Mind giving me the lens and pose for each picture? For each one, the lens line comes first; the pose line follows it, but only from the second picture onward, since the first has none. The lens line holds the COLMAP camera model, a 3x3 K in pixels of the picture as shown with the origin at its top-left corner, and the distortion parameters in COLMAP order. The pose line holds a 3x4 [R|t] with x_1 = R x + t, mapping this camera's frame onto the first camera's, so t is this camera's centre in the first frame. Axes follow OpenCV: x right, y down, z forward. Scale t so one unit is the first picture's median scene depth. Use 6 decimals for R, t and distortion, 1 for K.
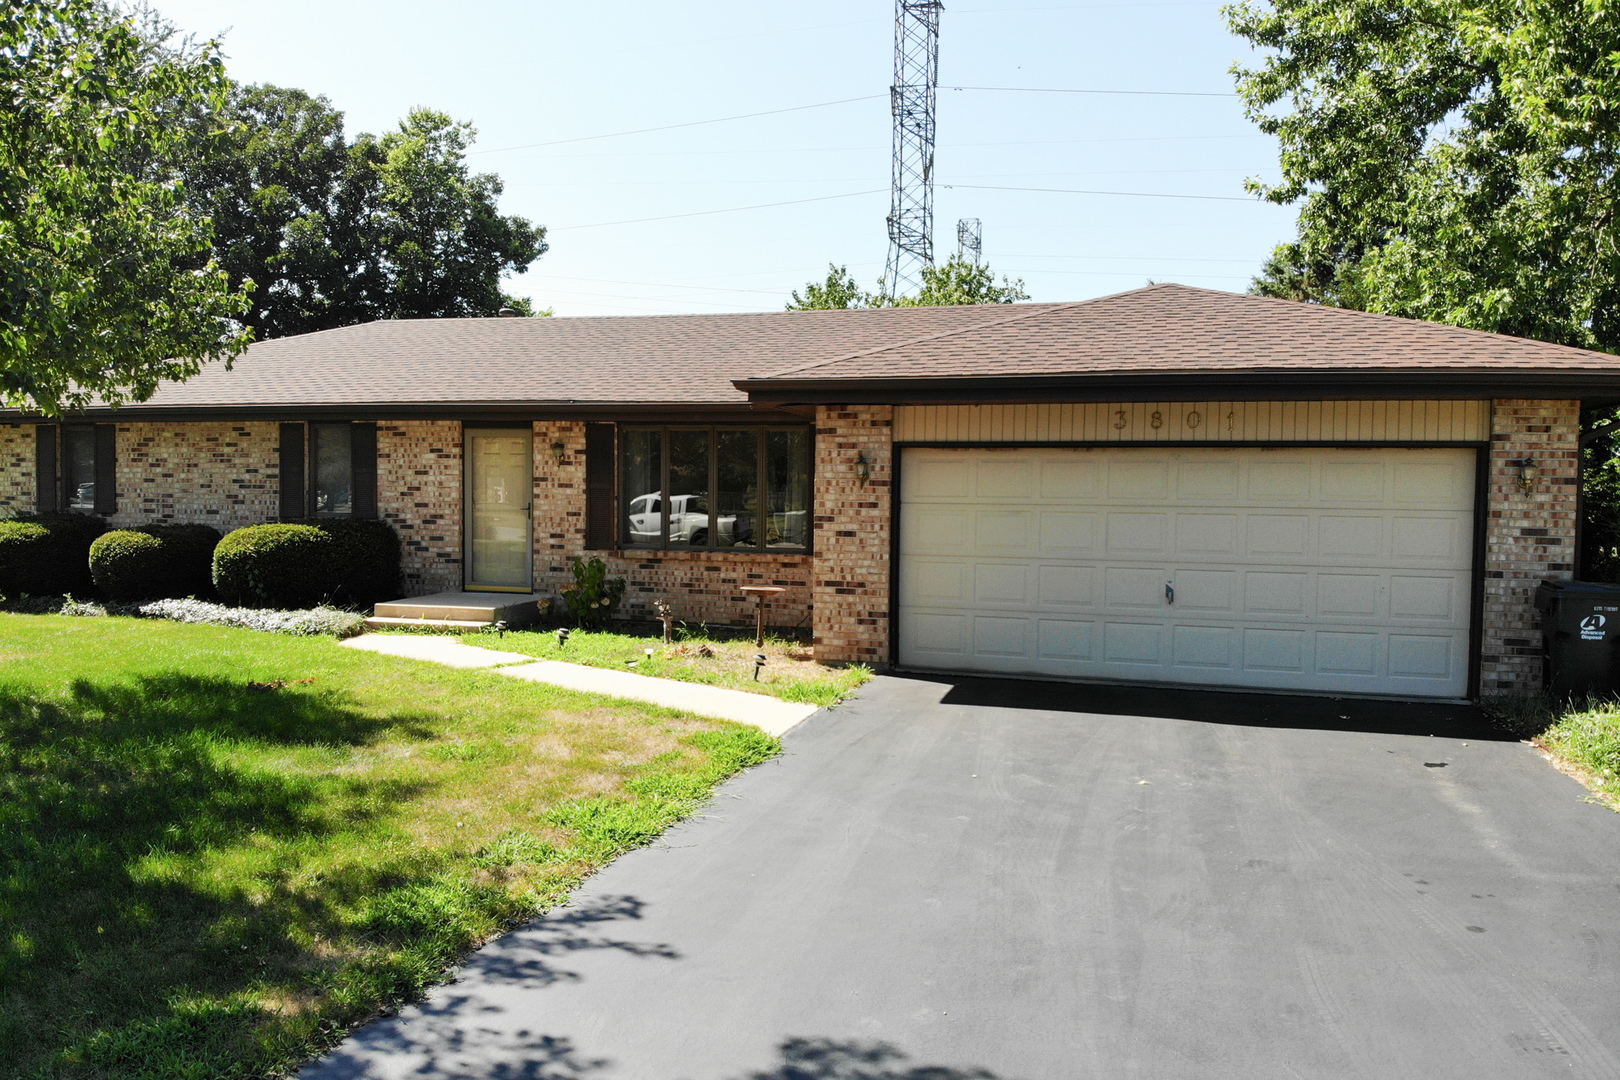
lens RADIAL K [[1164.0, 0, 810.0], [0, 1164.0, 540.0], [0, 0, 1]] dist [0.162389, -0.305176]
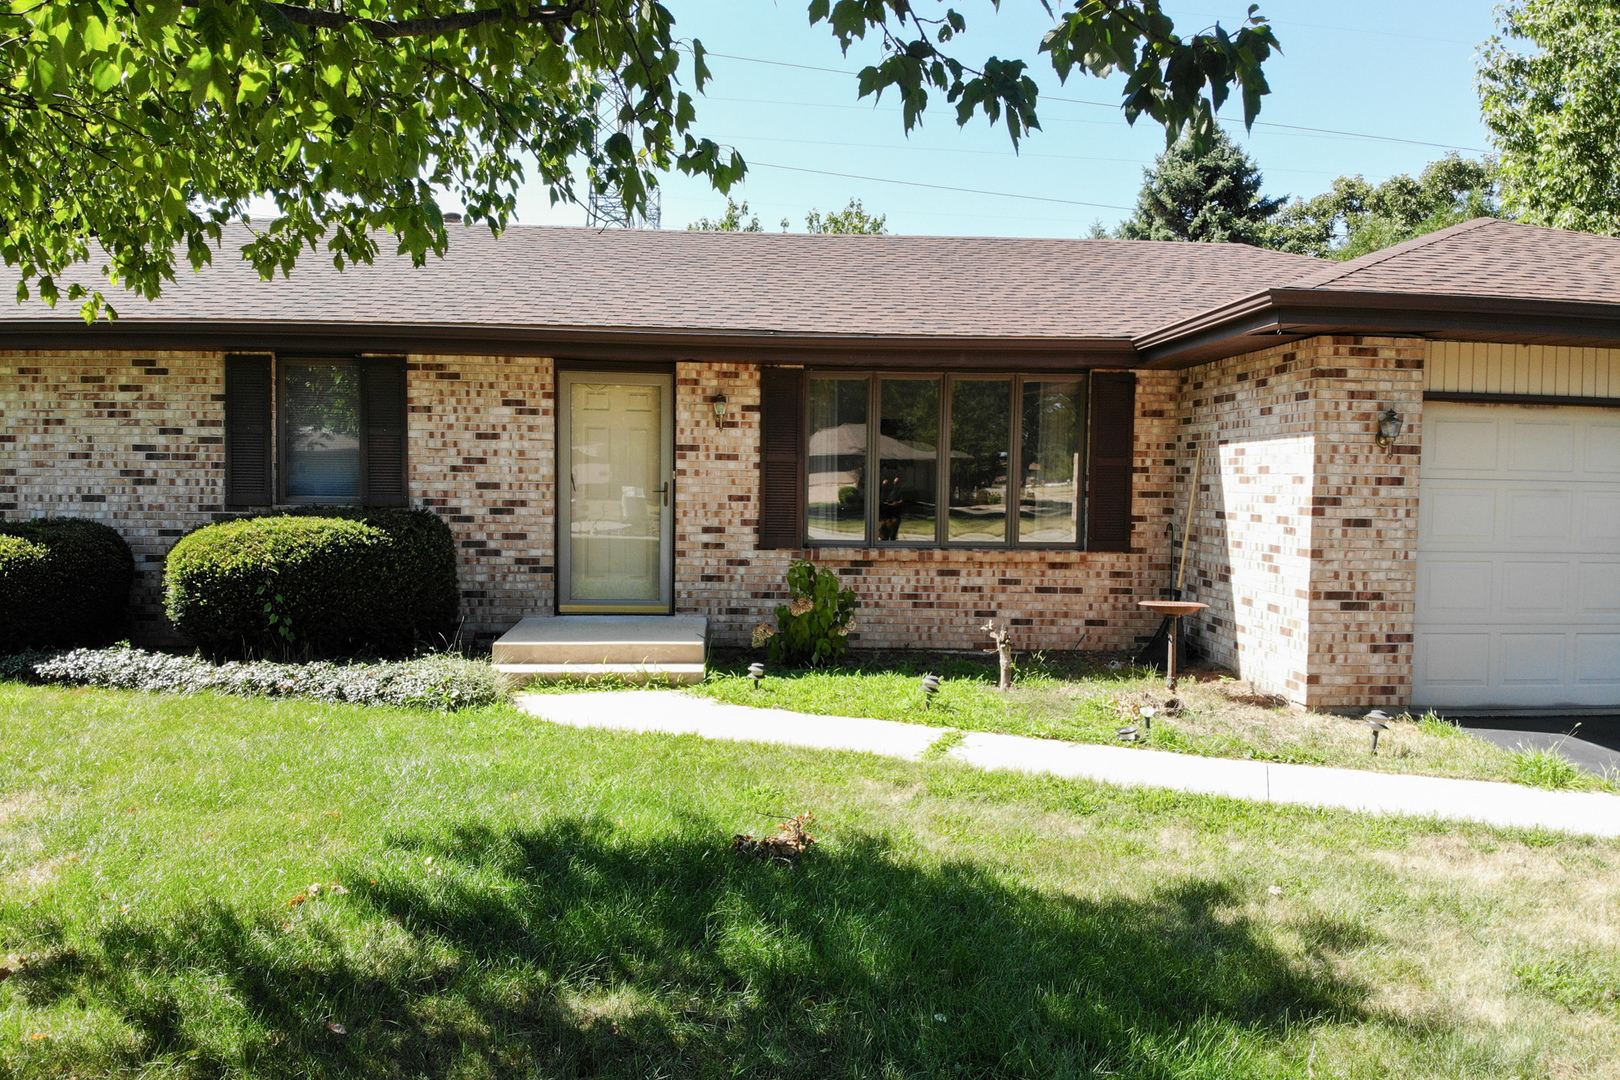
lens RADIAL K [[1164.0, 0, 810.0], [0, 1164.0, 540.0], [0, 0, 1]] dist [0.162389, -0.305176]
pose [[0.946130, -0.017302, 0.323326, -0.385034], [0.012561, 0.999781, 0.016744, -0.008495], [-0.323544, -0.011781, 0.946140, 0.334689]]
